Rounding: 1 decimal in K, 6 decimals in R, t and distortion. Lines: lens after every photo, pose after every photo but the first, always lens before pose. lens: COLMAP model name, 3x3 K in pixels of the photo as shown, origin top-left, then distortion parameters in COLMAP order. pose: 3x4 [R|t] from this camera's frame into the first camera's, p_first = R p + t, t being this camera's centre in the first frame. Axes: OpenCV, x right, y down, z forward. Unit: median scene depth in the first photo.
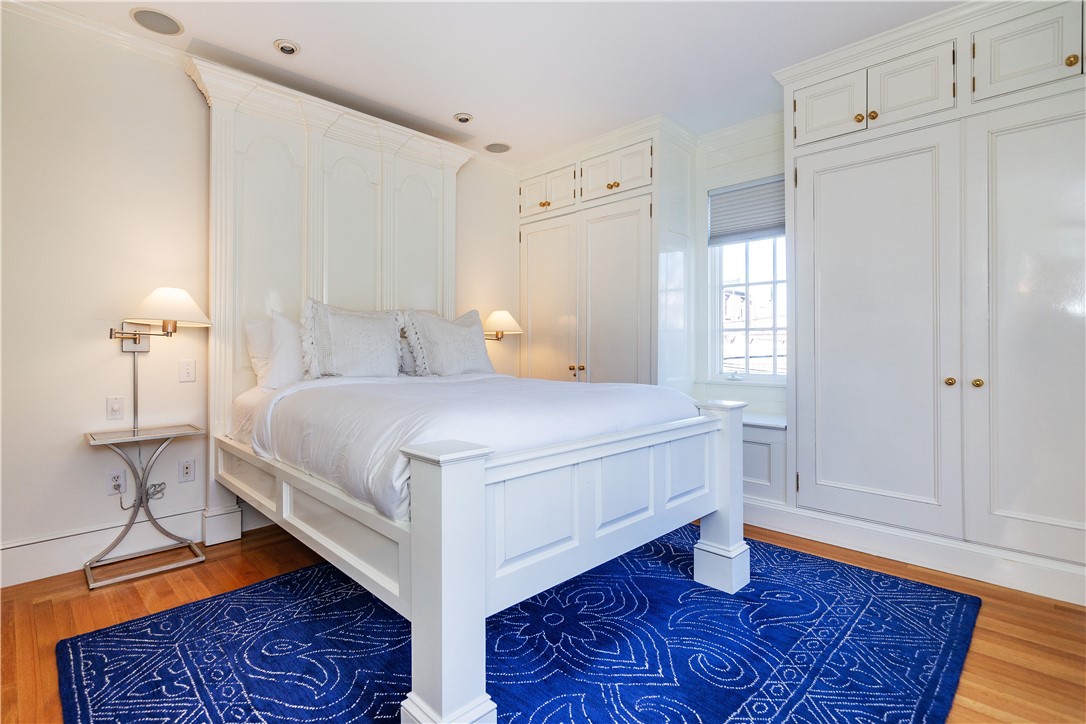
lens RADIAL K [[506.4, 0, 517.2], [0, 506.4, 342.0], [0, 0, 1]] dist [-0.000493, -0.000304]
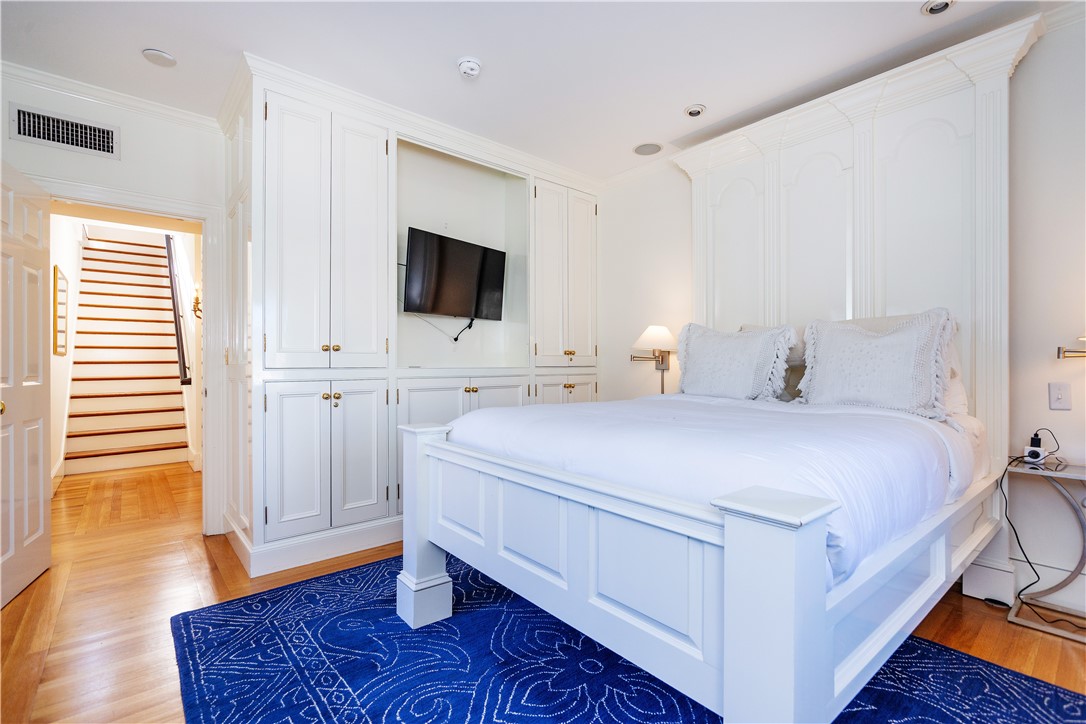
lens RADIAL K [[495.6, 0, 543.0], [0, 495.6, 362.0], [0, 0, 1]] dist [-0.000458, 0.000430]
pose [[-0.056278, -0.003071, -0.998410, 0.777167], [0.002719, 0.999991, -0.003229, 0.002979], [0.998411, -0.002896, -0.056269, 0.775822]]
